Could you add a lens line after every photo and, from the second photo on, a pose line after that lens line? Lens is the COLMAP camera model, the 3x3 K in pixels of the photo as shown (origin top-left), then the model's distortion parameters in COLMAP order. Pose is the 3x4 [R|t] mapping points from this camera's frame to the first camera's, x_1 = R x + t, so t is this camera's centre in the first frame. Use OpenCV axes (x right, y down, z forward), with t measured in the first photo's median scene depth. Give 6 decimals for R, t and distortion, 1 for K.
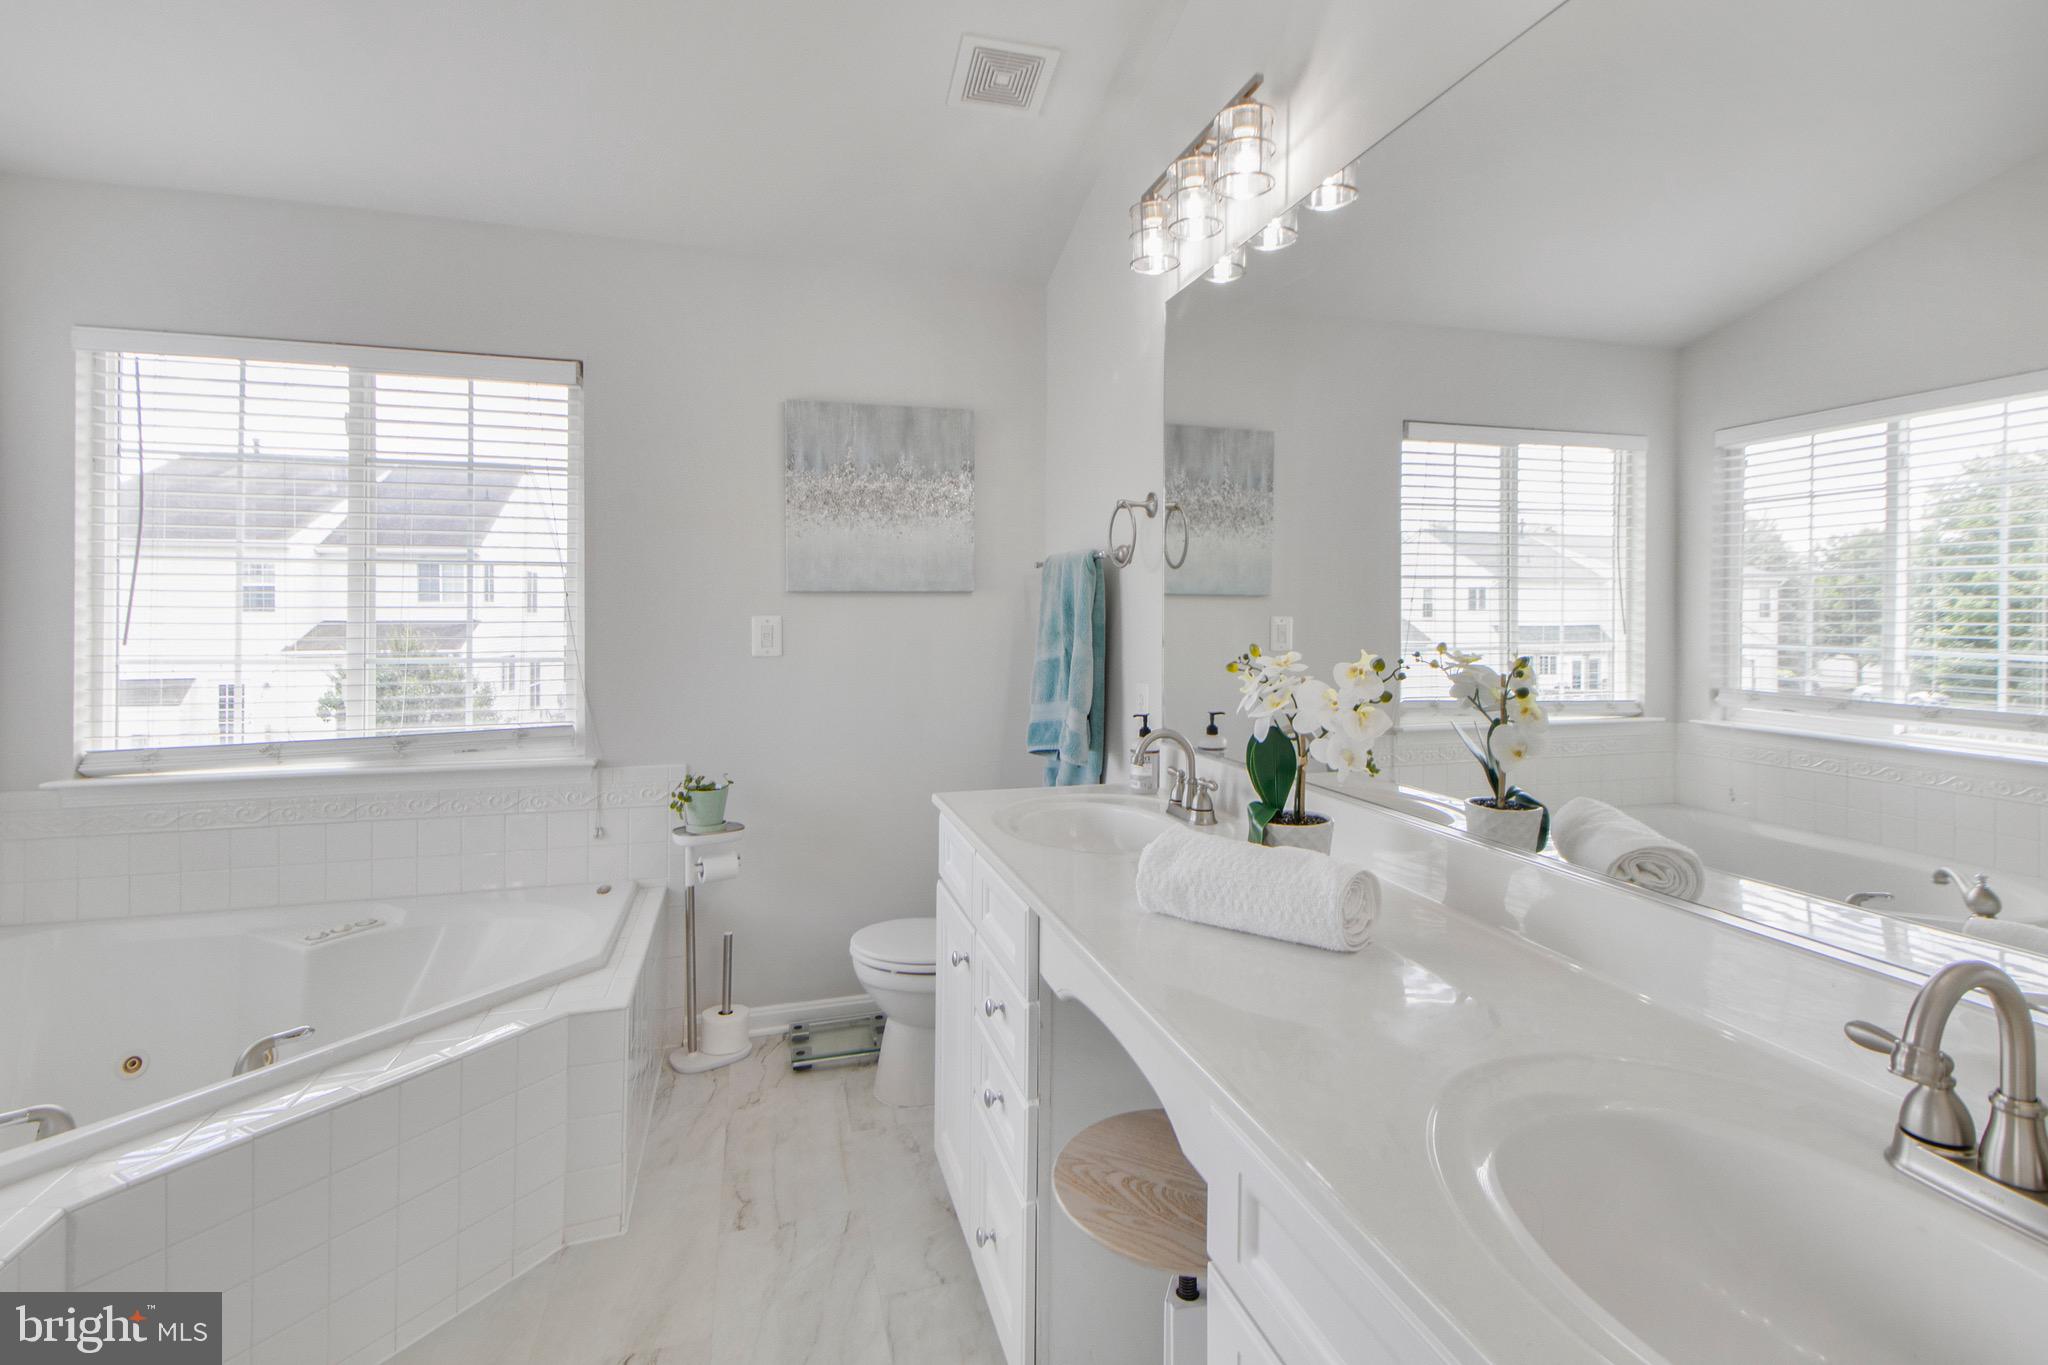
lens RADIAL K [[967.7, 0, 1061.9], [0, 967.7, 614.8], [0, 0, 1]] dist [0.003167, 0.000085]
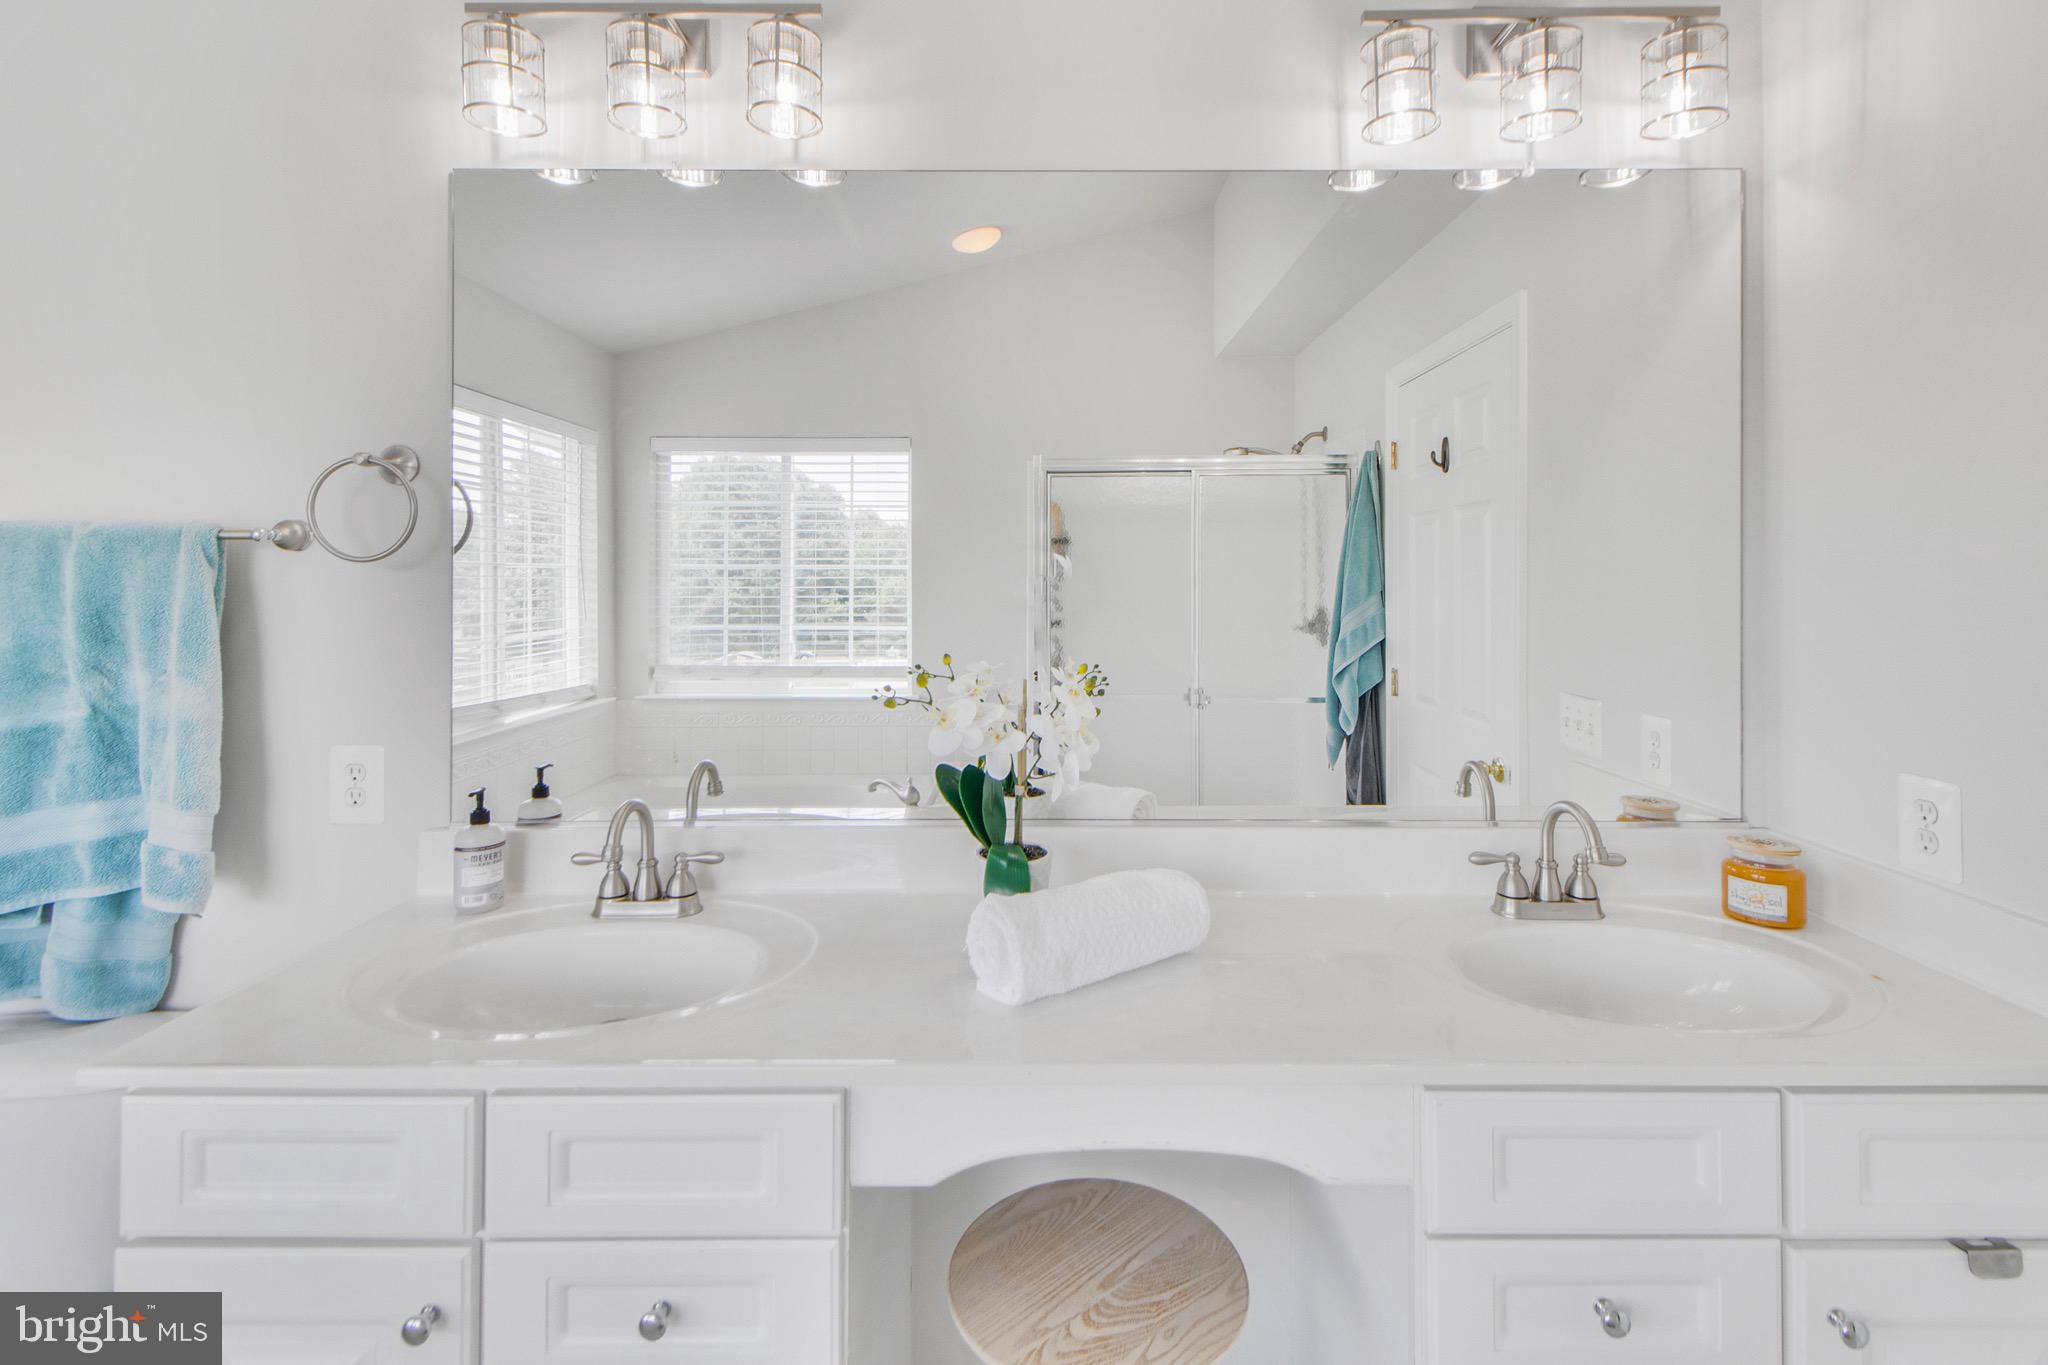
lens RADIAL K [[936.2, 0, 1026.8], [0, 936.2, 577.5], [0, 0, 1]] dist [-0.000077, -0.000236]
pose [[0.296511, 0.001400, 0.955029, -0.326128], [0.002152, 0.999995, -0.002134, -0.031964], [-0.955027, 0.002688, 0.296506, 0.354309]]
